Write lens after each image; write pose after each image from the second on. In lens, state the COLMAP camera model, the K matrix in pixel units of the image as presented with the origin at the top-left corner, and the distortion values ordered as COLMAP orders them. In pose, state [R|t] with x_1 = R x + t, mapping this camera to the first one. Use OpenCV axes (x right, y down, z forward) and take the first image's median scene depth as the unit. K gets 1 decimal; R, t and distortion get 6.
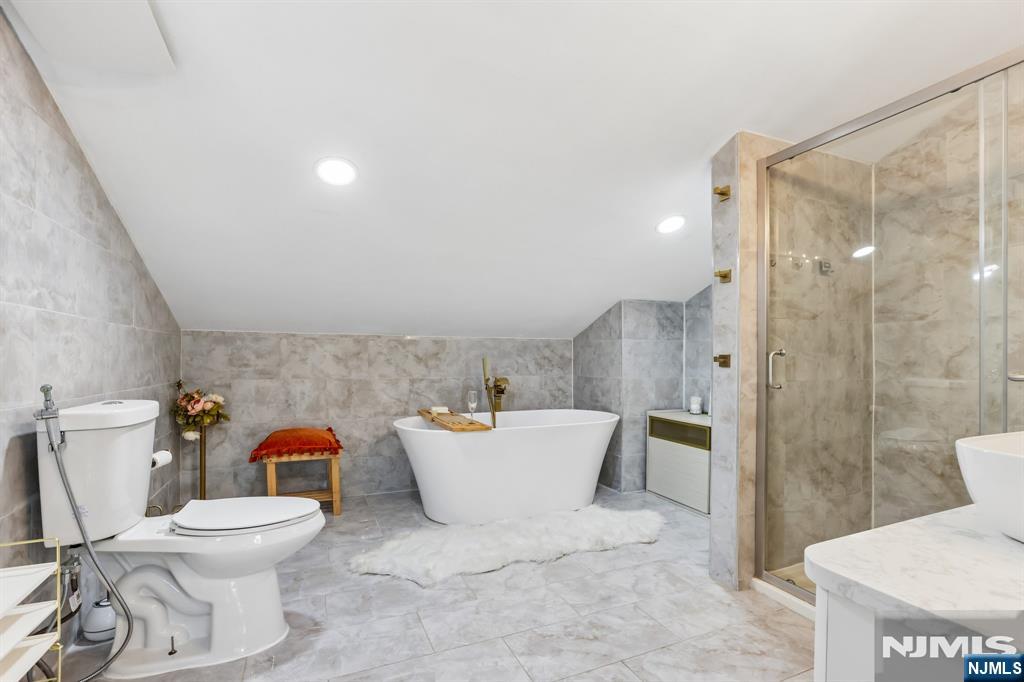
lens RADIAL K [[470.9, 0, 519.0], [0, 470.9, 356.2], [0, 0, 1]] dist [-0.034807, 0.010367]
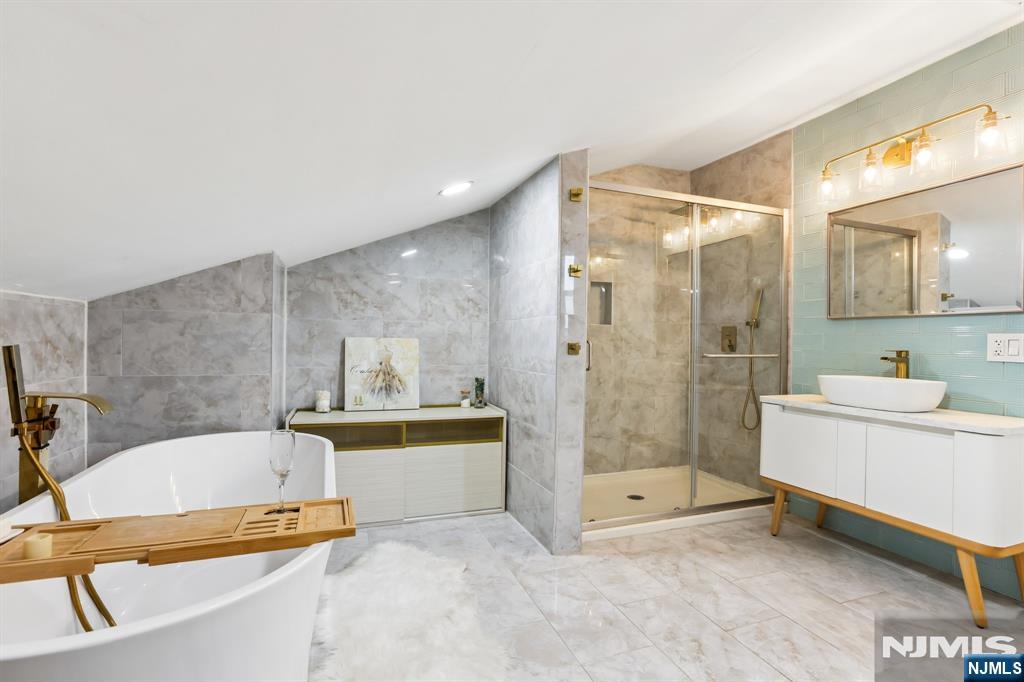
lens RADIAL K [[470.9, 0, 486.1], [0, 470.9, 339.5], [0, 0, 1]] dist [-0.034807, 0.010367]
pose [[0.083974, 0.000599, 0.996468, -0.601277], [-0.014954, 0.999888, 0.000659, -0.007546], [-0.996356, -0.014956, 0.083973, 0.992582]]
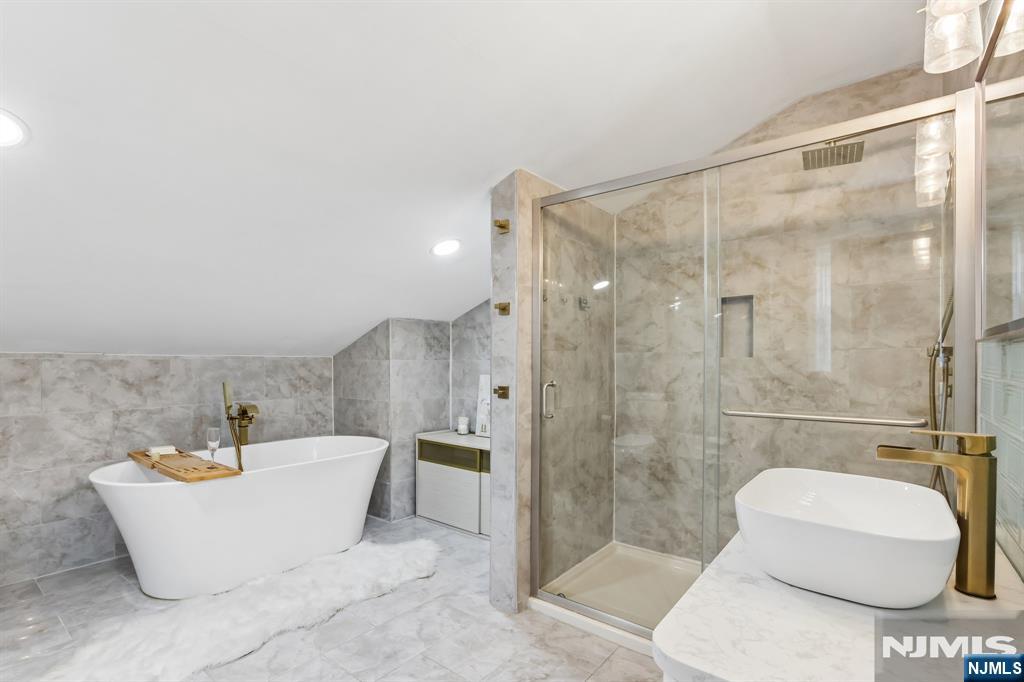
lens RADIAL K [[477.5, 0, 495.3], [0, 477.5, 366.4], [0, 0, 1]] dist [-0.034597, 0.015857]
pose [[0.890855, -0.004712, 0.454262, -0.043139], [-0.000012, 0.999946, 0.010396, -0.049795], [-0.454287, -0.009267, 0.890807, 0.073907]]
